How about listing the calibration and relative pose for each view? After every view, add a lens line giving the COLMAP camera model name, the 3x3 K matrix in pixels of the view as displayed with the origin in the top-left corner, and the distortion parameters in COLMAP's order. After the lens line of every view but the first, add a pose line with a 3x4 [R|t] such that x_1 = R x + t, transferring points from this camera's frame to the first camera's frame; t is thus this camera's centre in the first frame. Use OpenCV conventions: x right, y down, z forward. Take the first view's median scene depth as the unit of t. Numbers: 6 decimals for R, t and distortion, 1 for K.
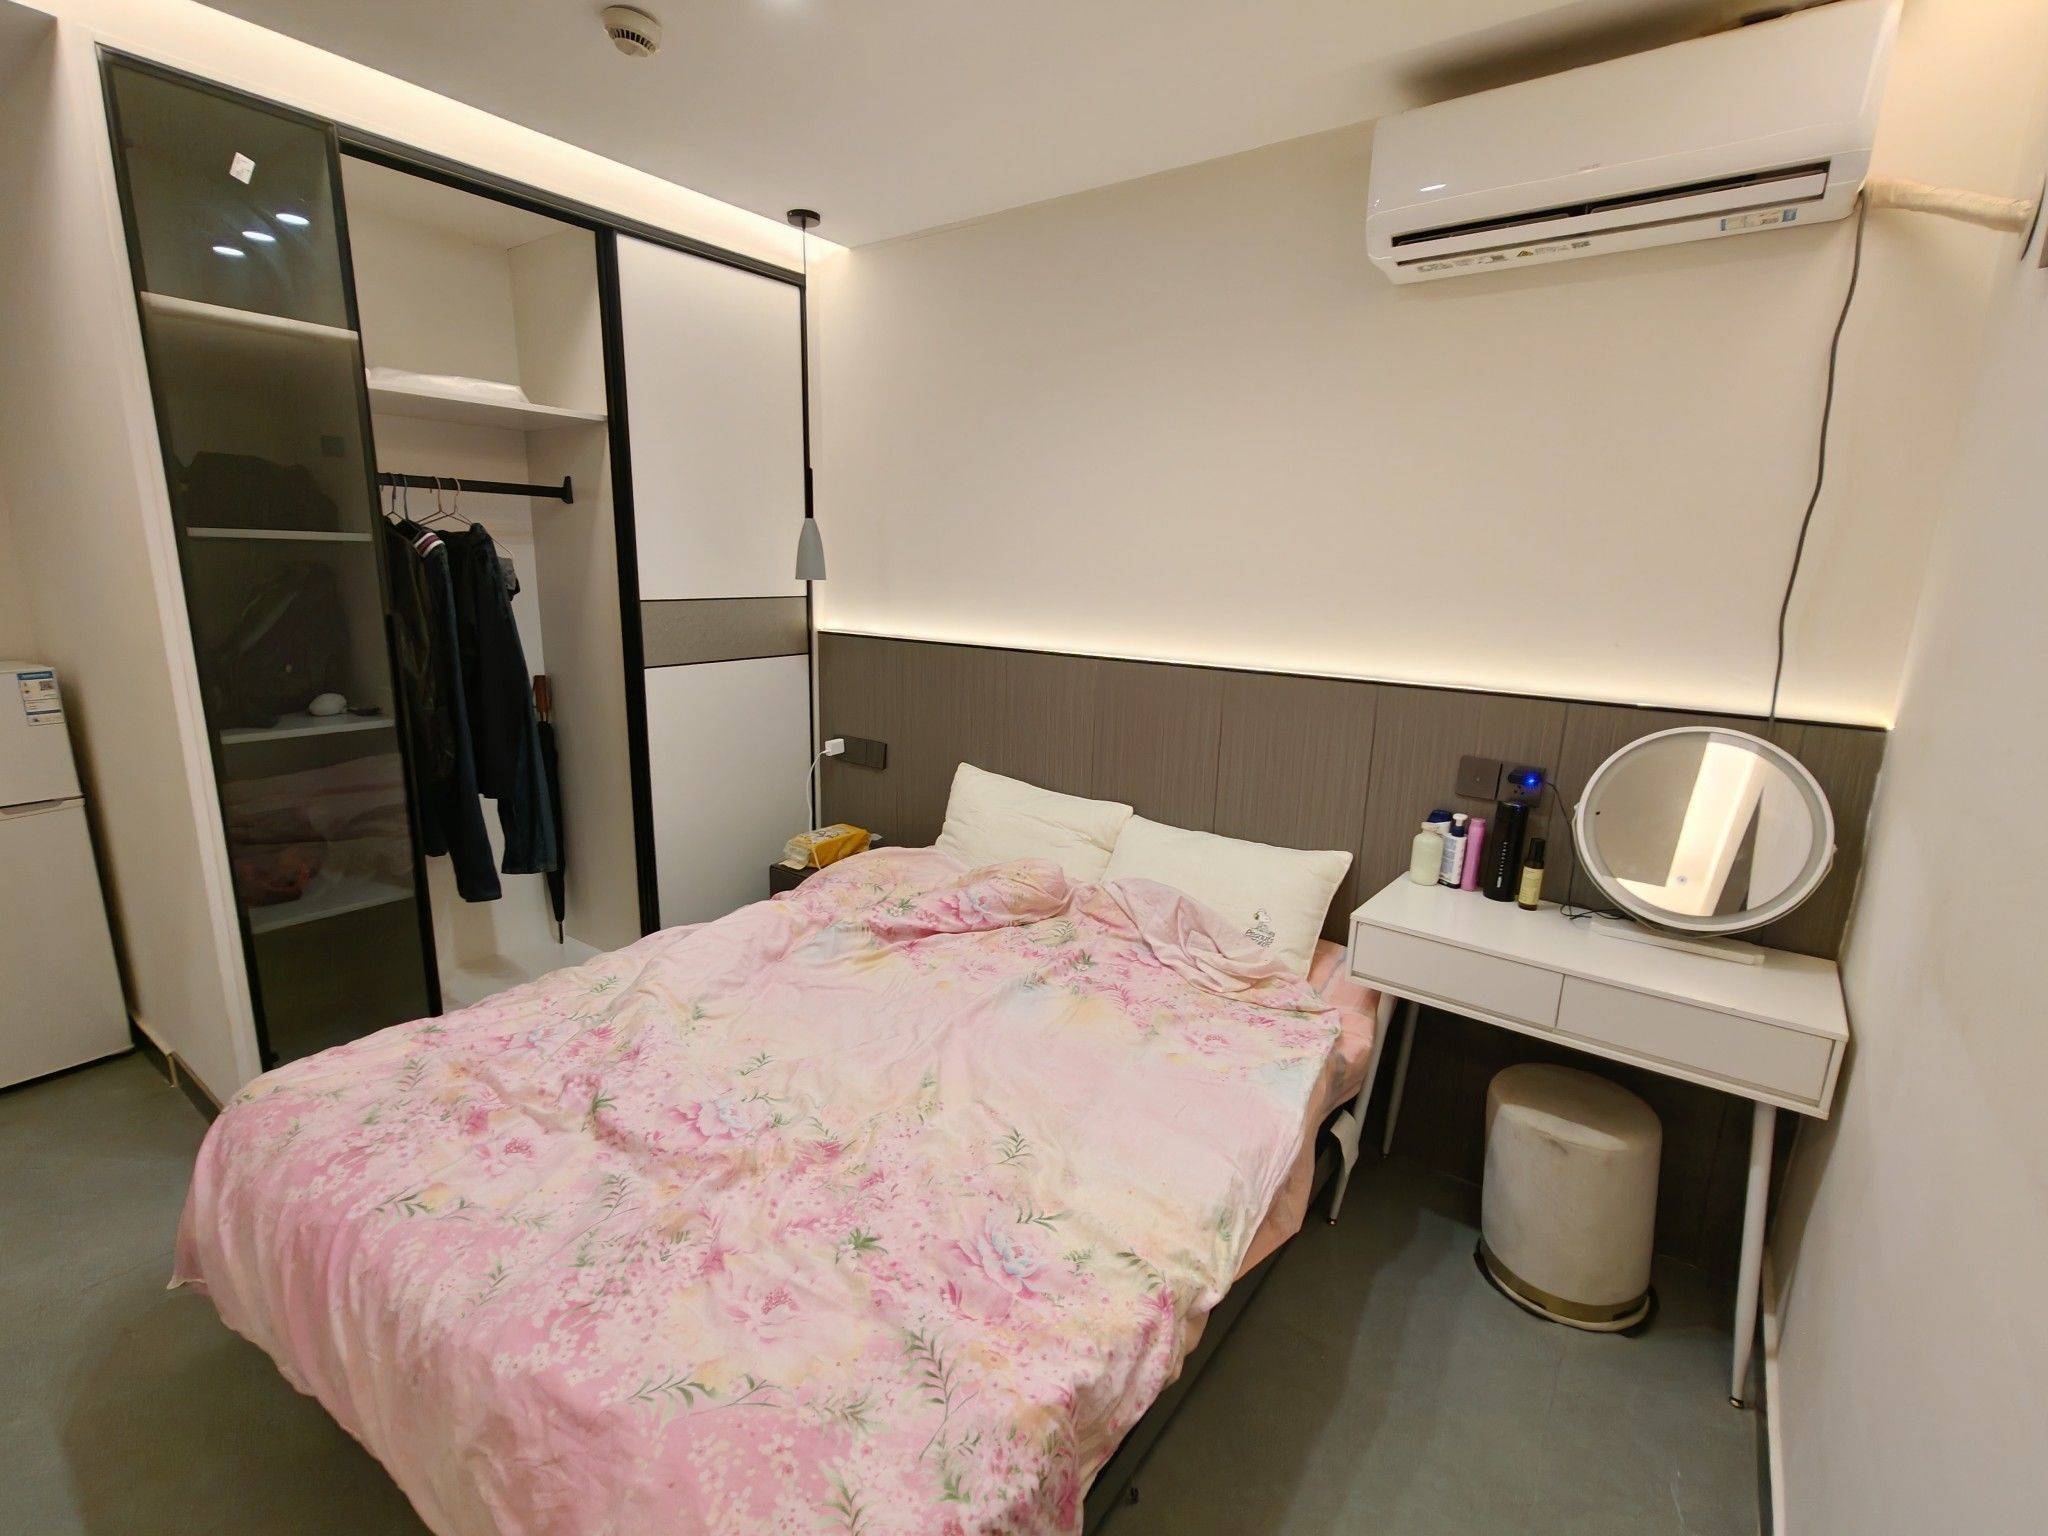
lens RADIAL K [[964.7, 0, 1019.5], [0, 964.7, 772.6], [0, 0, 1]] dist [0.004478, 0.000248]
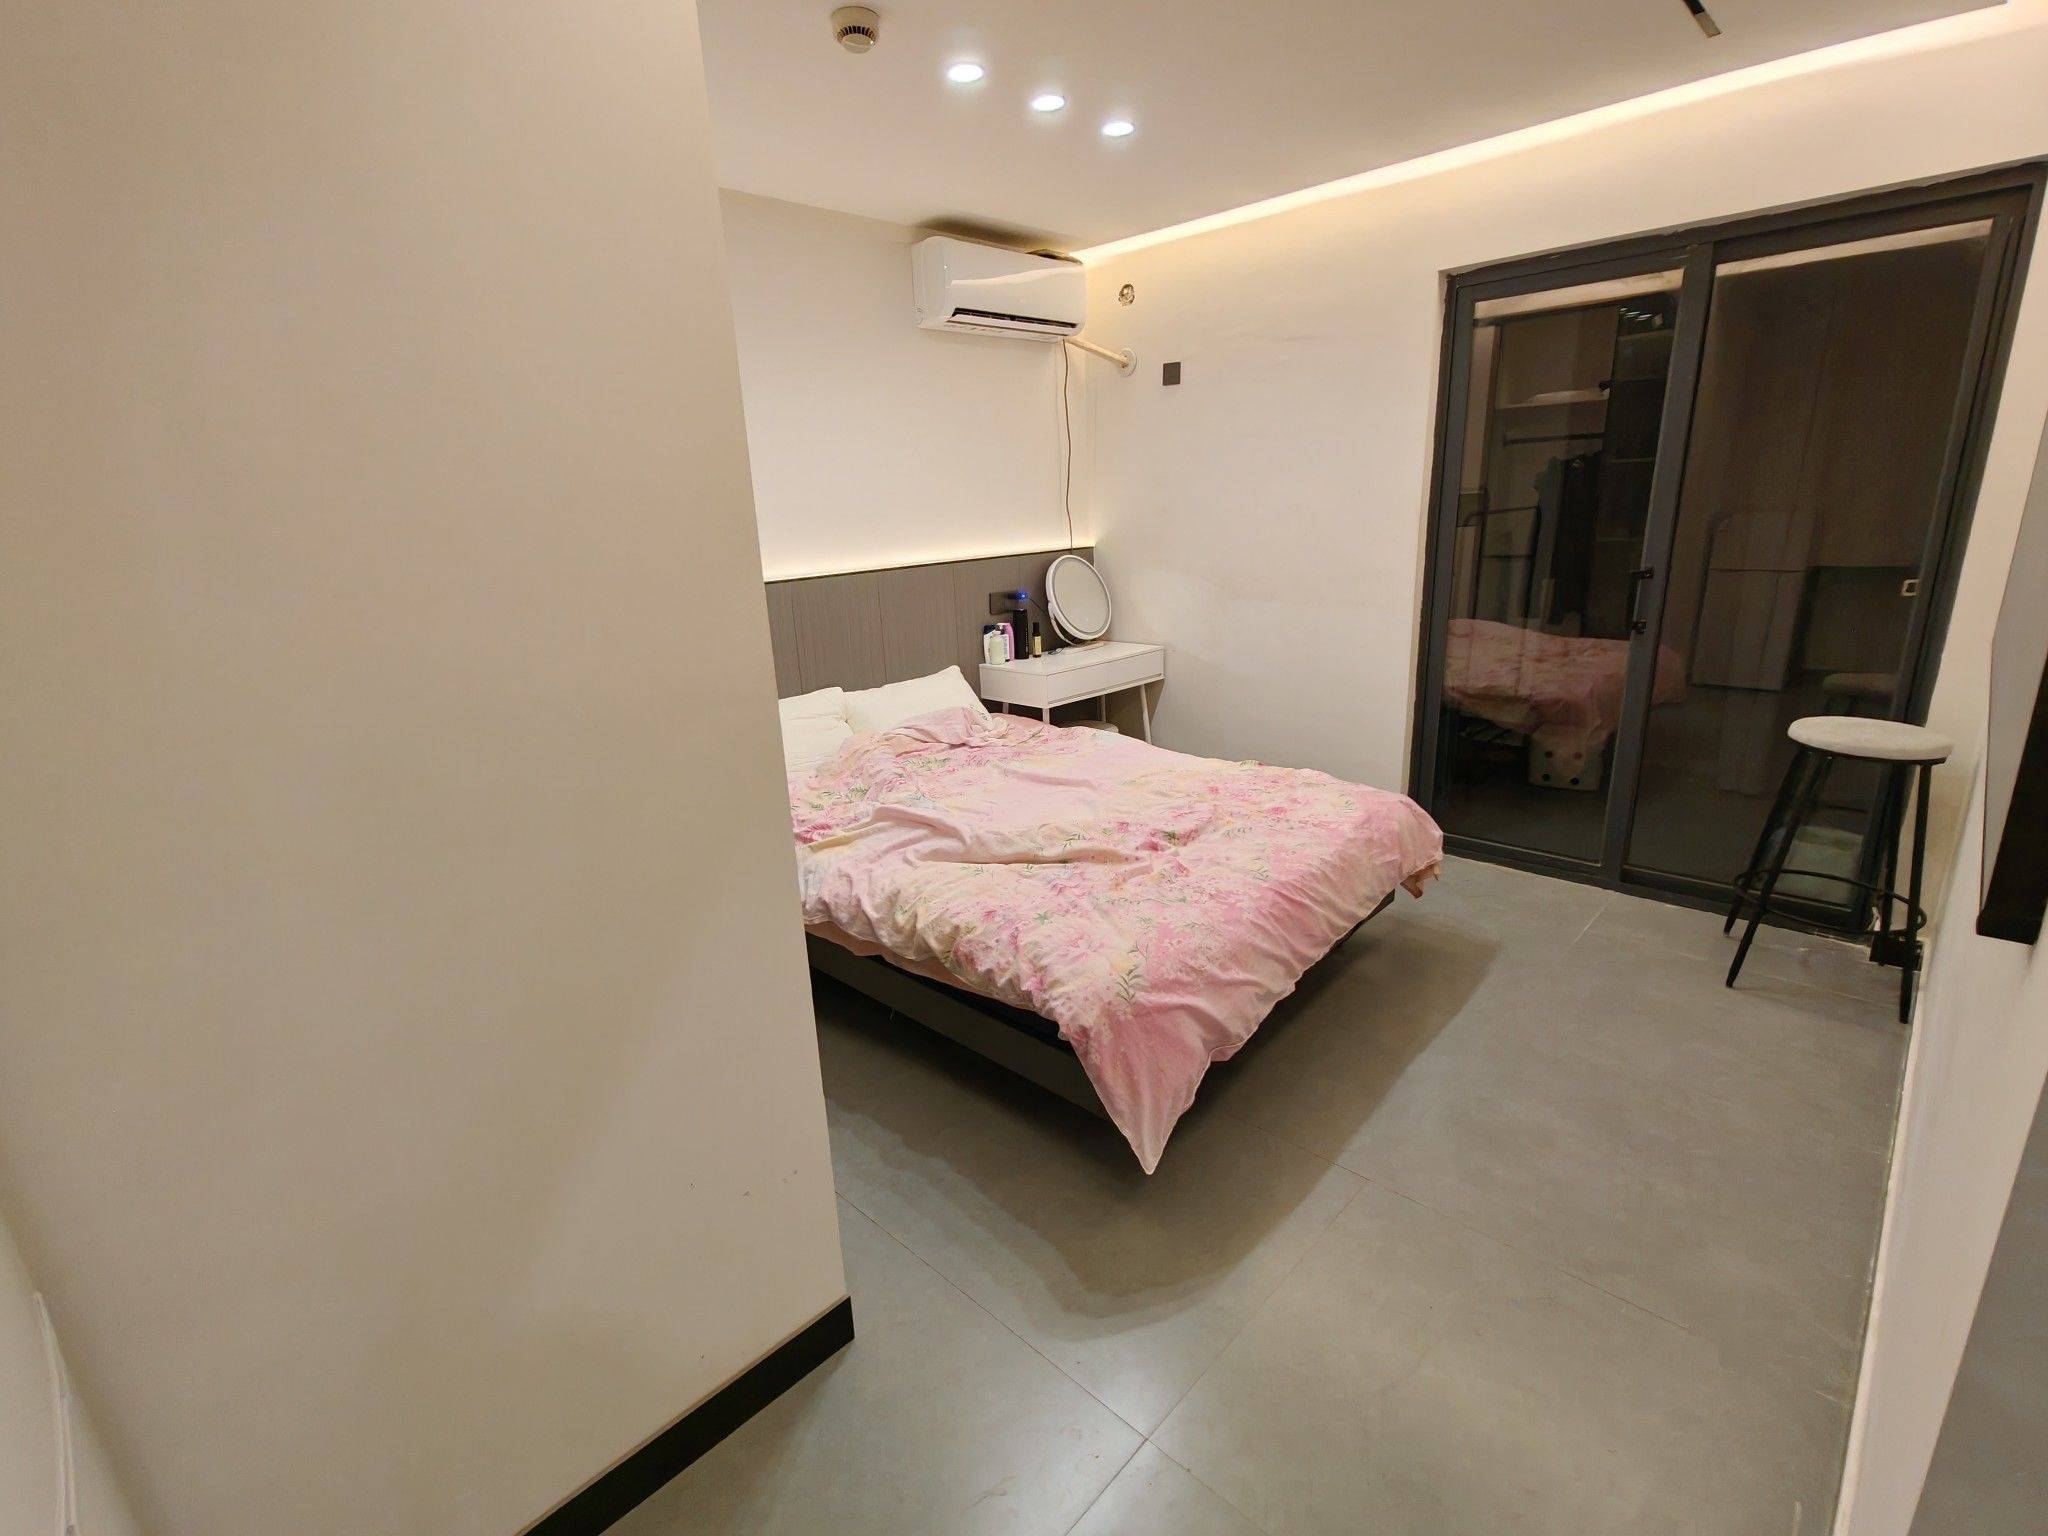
lens RADIAL K [[964.7, 0, 1020.4], [0, 964.7, 770.5], [0, 0, 1]] dist [0.004478, 0.000248]
pose [[0.118361, -0.304692, 0.945068, -1.606239], [0.258040, 0.928498, 0.267033, -0.208779], [-0.958857, 0.212259, 0.188521, 0.744330]]
